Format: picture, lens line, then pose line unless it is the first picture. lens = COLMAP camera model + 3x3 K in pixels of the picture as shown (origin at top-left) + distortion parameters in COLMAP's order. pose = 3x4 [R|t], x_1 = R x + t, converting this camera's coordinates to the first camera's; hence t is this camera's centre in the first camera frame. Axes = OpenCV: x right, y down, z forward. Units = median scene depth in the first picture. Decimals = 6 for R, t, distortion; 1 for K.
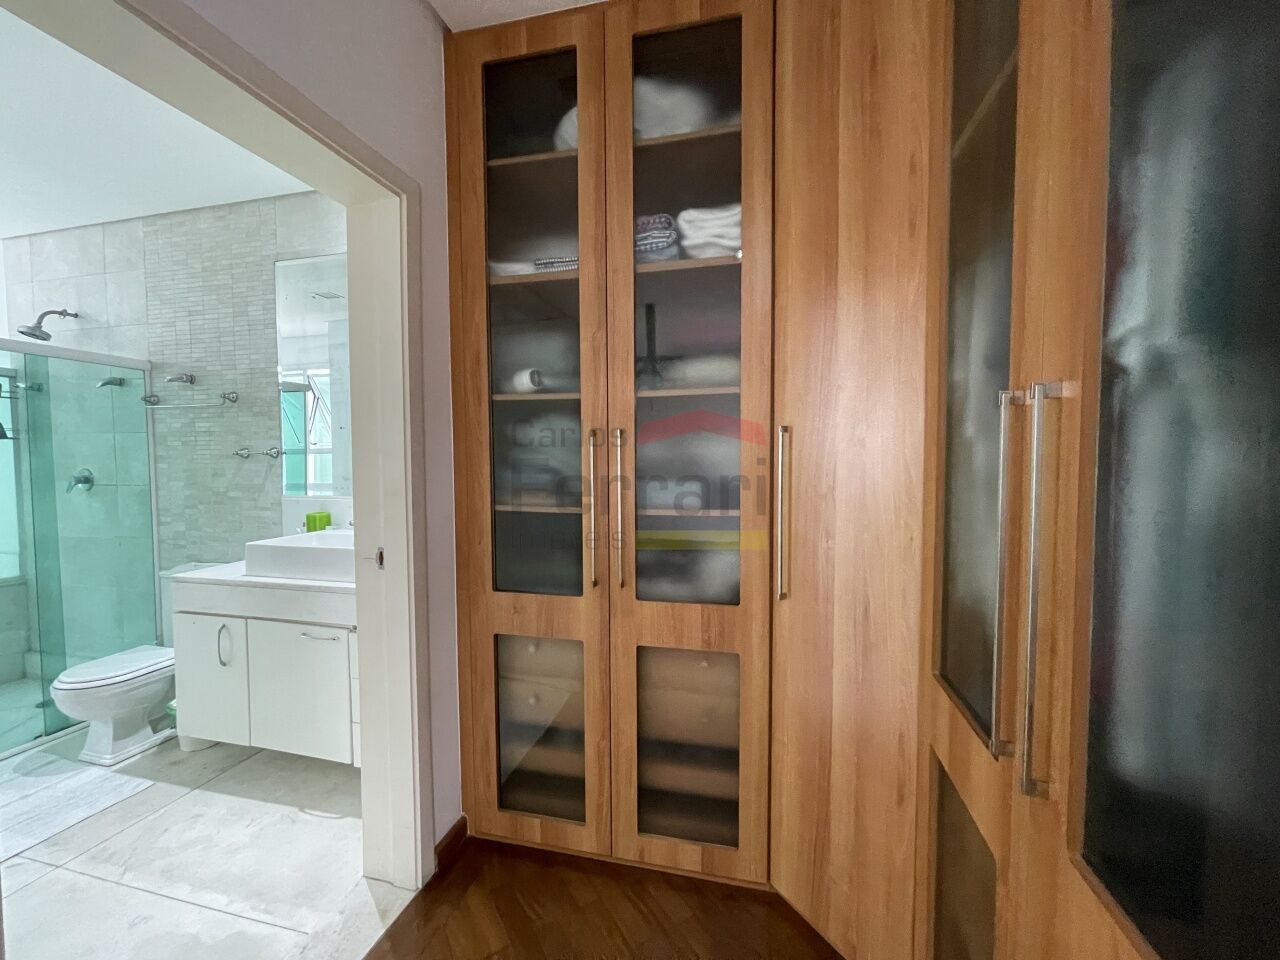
lens RADIAL K [[518.5, 0, 653.1], [0, 518.5, 479.7], [0, 0, 1]] dist [0.000041, -0.001699]
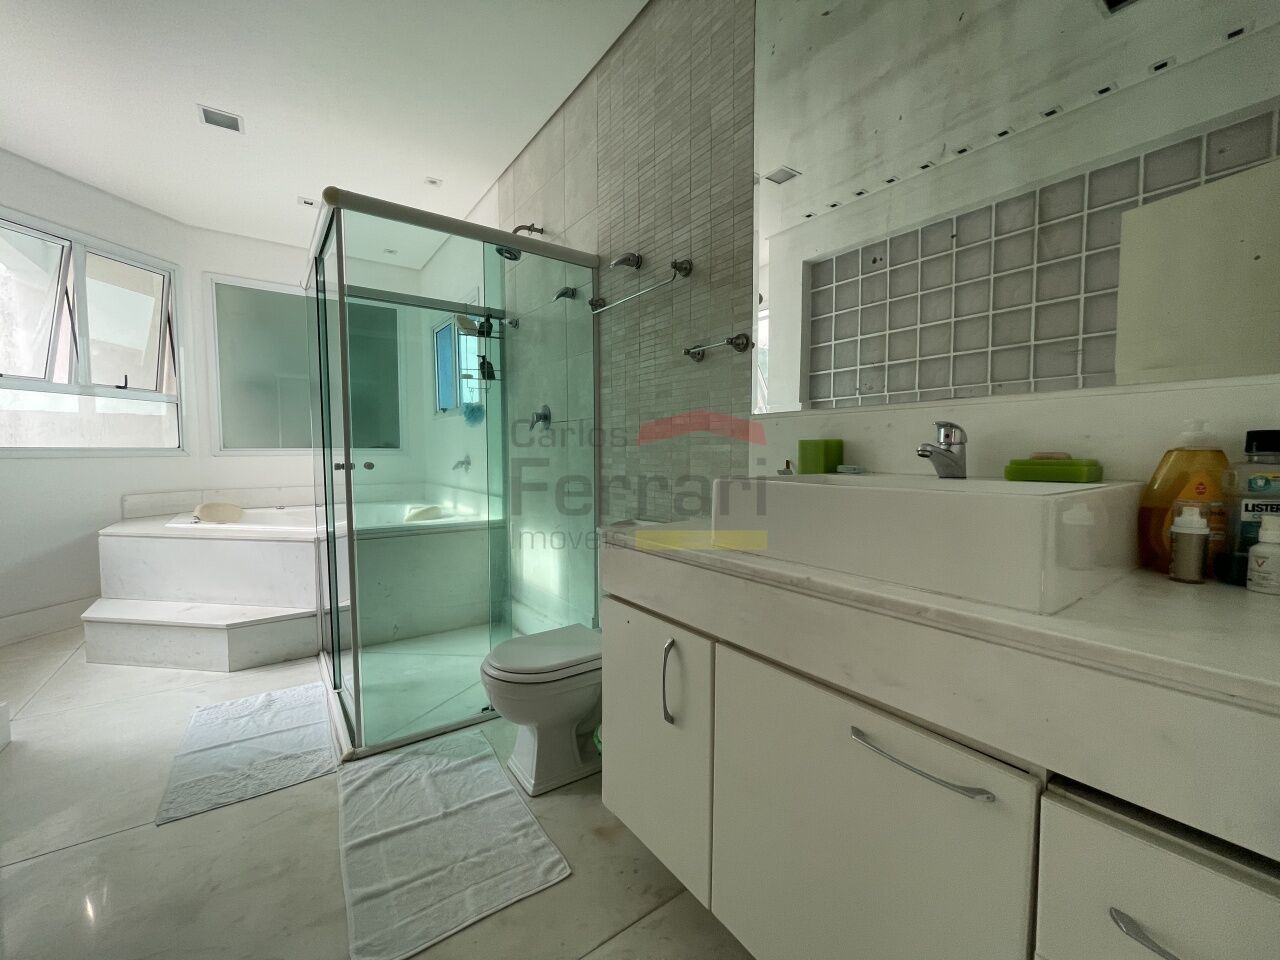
lens RADIAL K [[518.5, 0, 643.4], [0, 518.5, 484.8], [0, 0, 1]] dist [0.000041, -0.001699]
pose [[0.757955, 0.043954, -0.650824, -0.414964], [-0.030471, 0.999024, 0.031984, 0.091103], [0.651595, -0.004411, 0.758555, 0.470262]]
